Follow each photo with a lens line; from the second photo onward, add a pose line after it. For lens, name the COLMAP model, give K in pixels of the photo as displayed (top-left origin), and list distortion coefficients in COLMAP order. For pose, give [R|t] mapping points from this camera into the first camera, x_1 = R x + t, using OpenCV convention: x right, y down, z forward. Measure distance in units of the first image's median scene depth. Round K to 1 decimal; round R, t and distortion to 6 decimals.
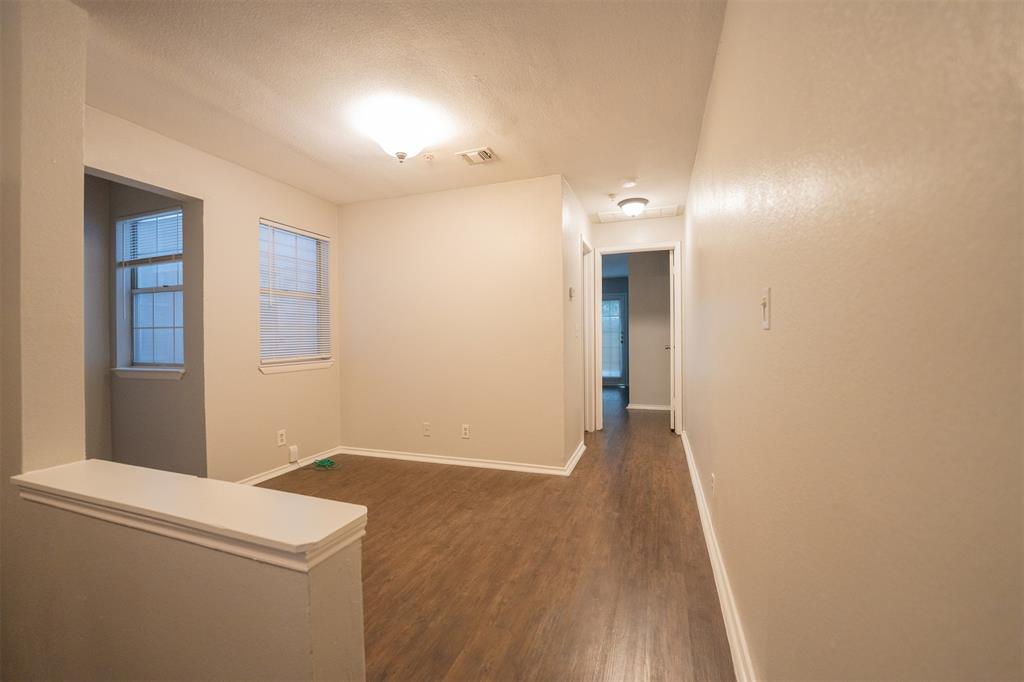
lens RADIAL K [[420.3, 0, 506.7], [0, 420.3, 338.0], [0, 0, 1]] dist [-0.009966, 0.000726]
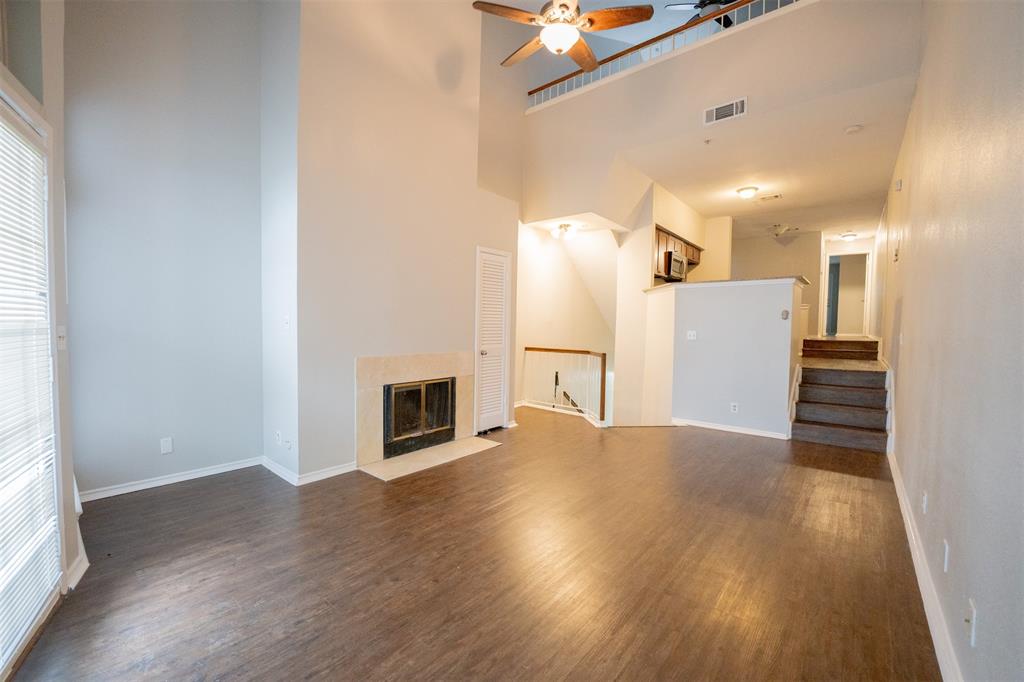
lens RADIAL K [[420.3, 0, 509.5], [0, 420.3, 341.0], [0, 0, 1]] dist [-0.009966, 0.000726]
pose [[0.940930, 0.040127, -0.336215, -0.696014], [-0.026279, 0.998612, 0.045639, 0.225383], [0.337580, -0.034107, 0.940679, -1.910774]]
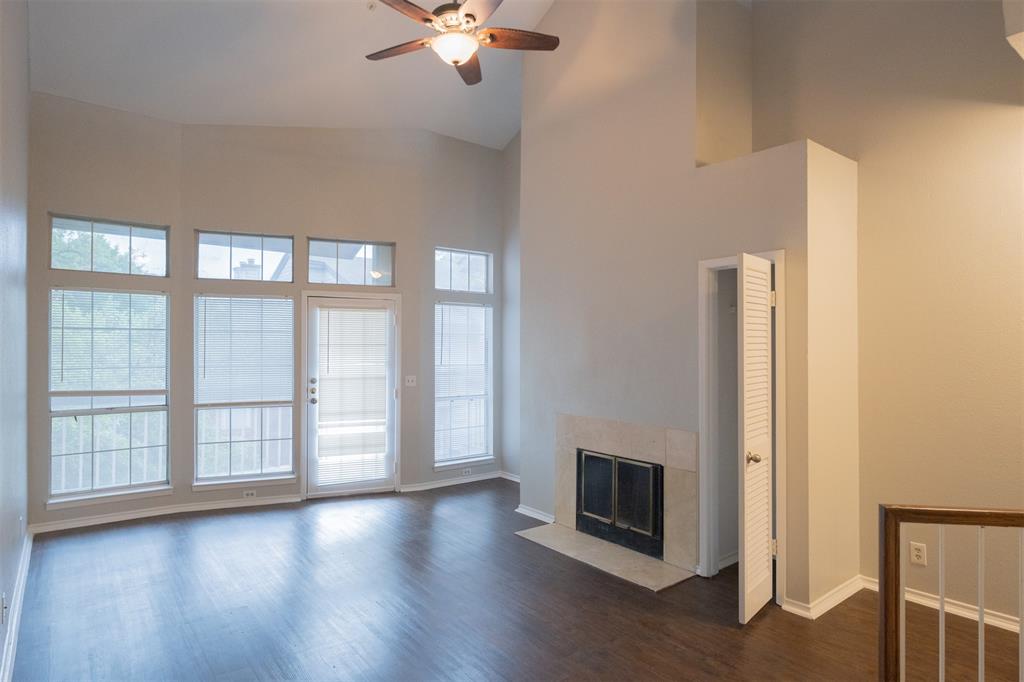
lens RADIAL K [[566.3, 0, 512.7], [0, 566.3, 343.1], [0, 0, 1]] dist [-0.003050, -0.000088]
pose [[-0.518732, -0.000790, -0.854936, -0.219676], [0.000396, 0.999999, -0.001165, 0.160484], [0.854937, -0.000943, -0.518731, -0.680344]]
